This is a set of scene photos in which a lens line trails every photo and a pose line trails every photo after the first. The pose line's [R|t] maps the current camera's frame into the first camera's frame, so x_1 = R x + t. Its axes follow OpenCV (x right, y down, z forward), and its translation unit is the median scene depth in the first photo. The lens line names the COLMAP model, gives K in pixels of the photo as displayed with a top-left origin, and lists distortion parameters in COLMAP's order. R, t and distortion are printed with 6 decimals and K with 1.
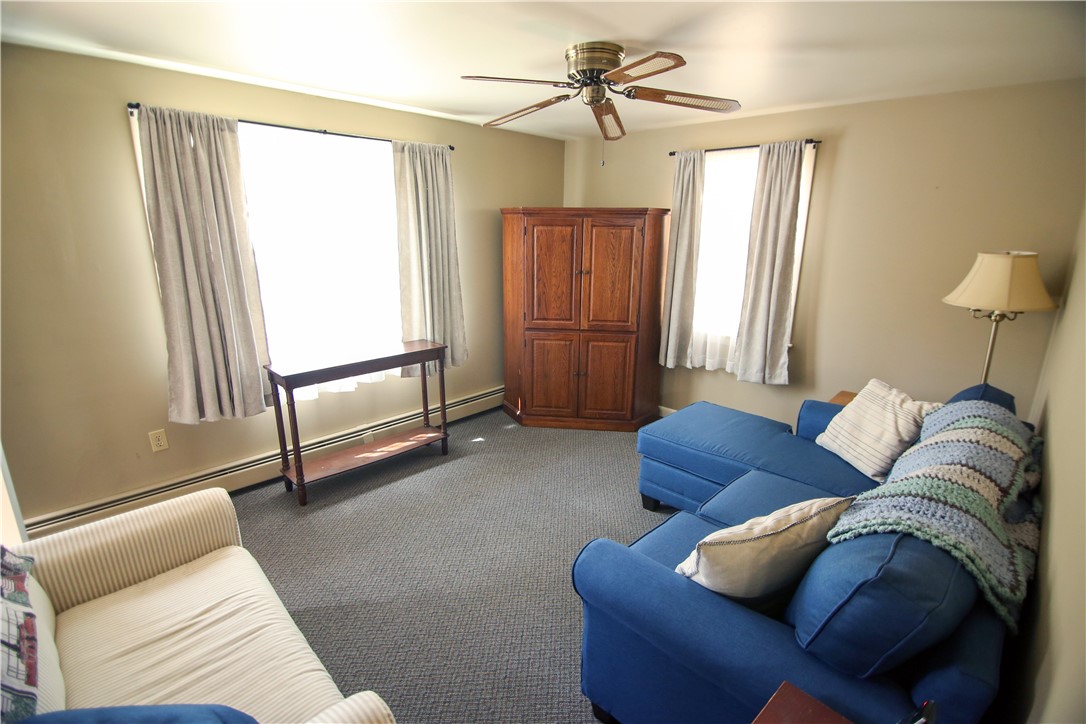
lens RADIAL K [[502.7, 0, 539.3], [0, 502.7, 363.2], [0, 0, 1]] dist [-0.012668, -0.004706]
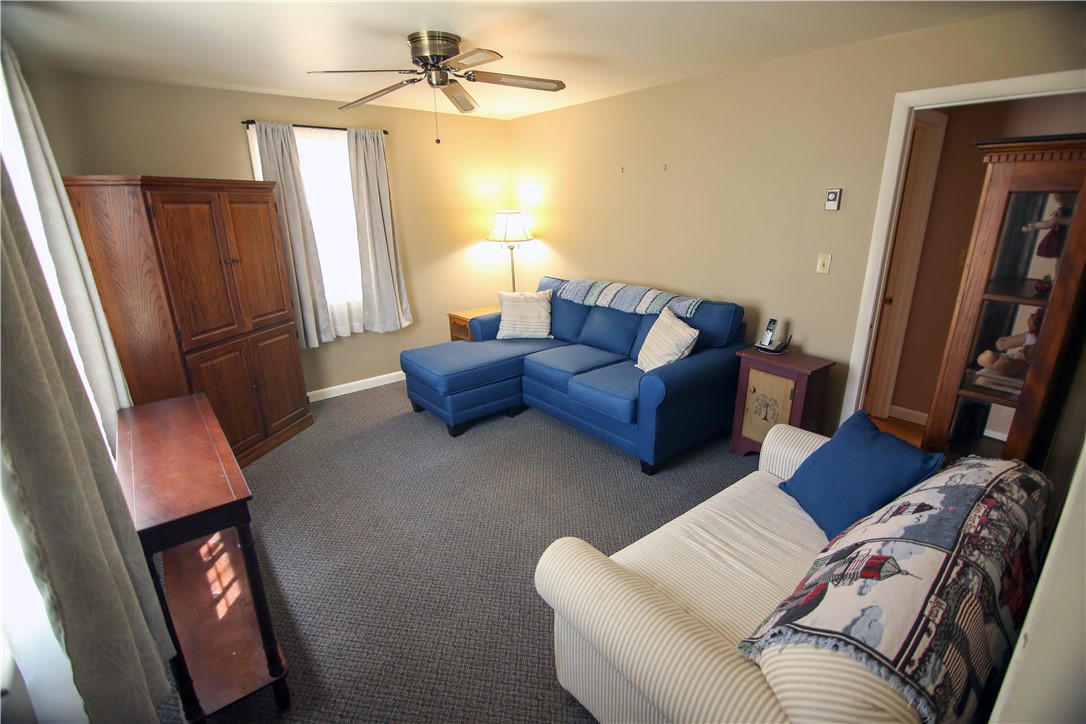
lens RADIAL K [[502.7, 0, 540.1], [0, 502.7, 368.5], [0, 0, 1]] dist [-0.012668, -0.004706]
pose [[0.105105, -0.319402, 0.941772, -0.710084], [0.271588, 0.920236, 0.281788, -0.122876], [-0.956657, 0.226157, 0.183467, 0.452757]]
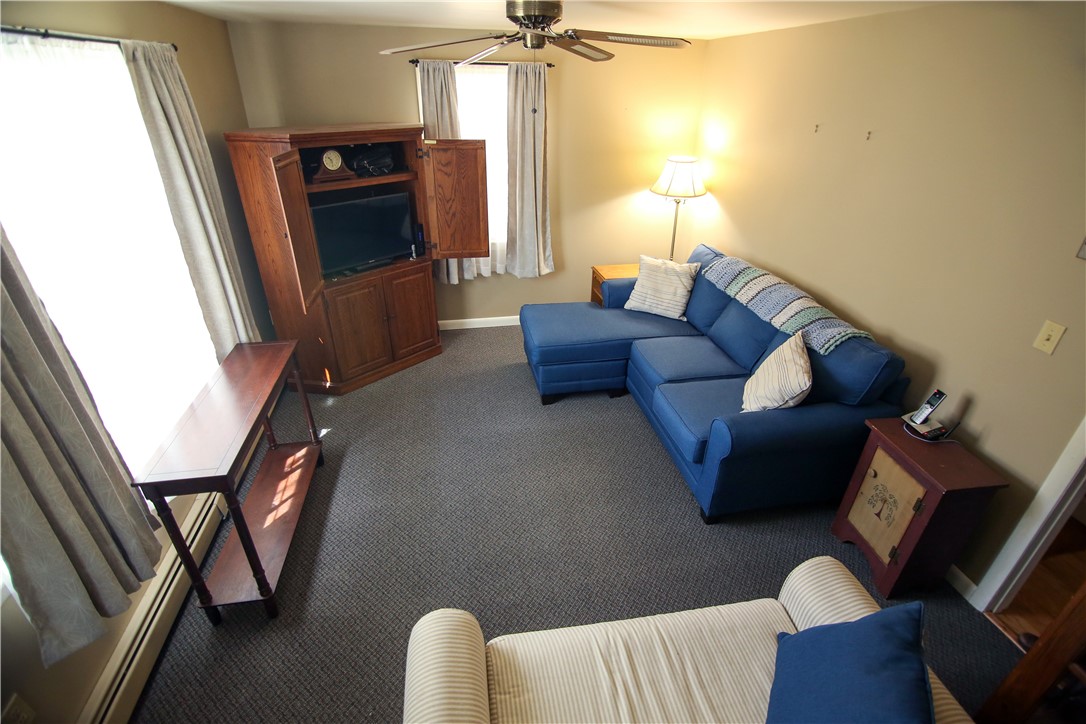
lens RADIAL K [[502.7, 0, 539.9], [0, 502.7, 367.2], [0, 0, 1]] dist [-0.012668, -0.004706]
pose [[0.568660, -0.405027, 0.715946, -0.523792], [0.204121, 0.912633, 0.354169, -0.188434], [-0.796844, -0.055263, 0.601653, 0.234231]]
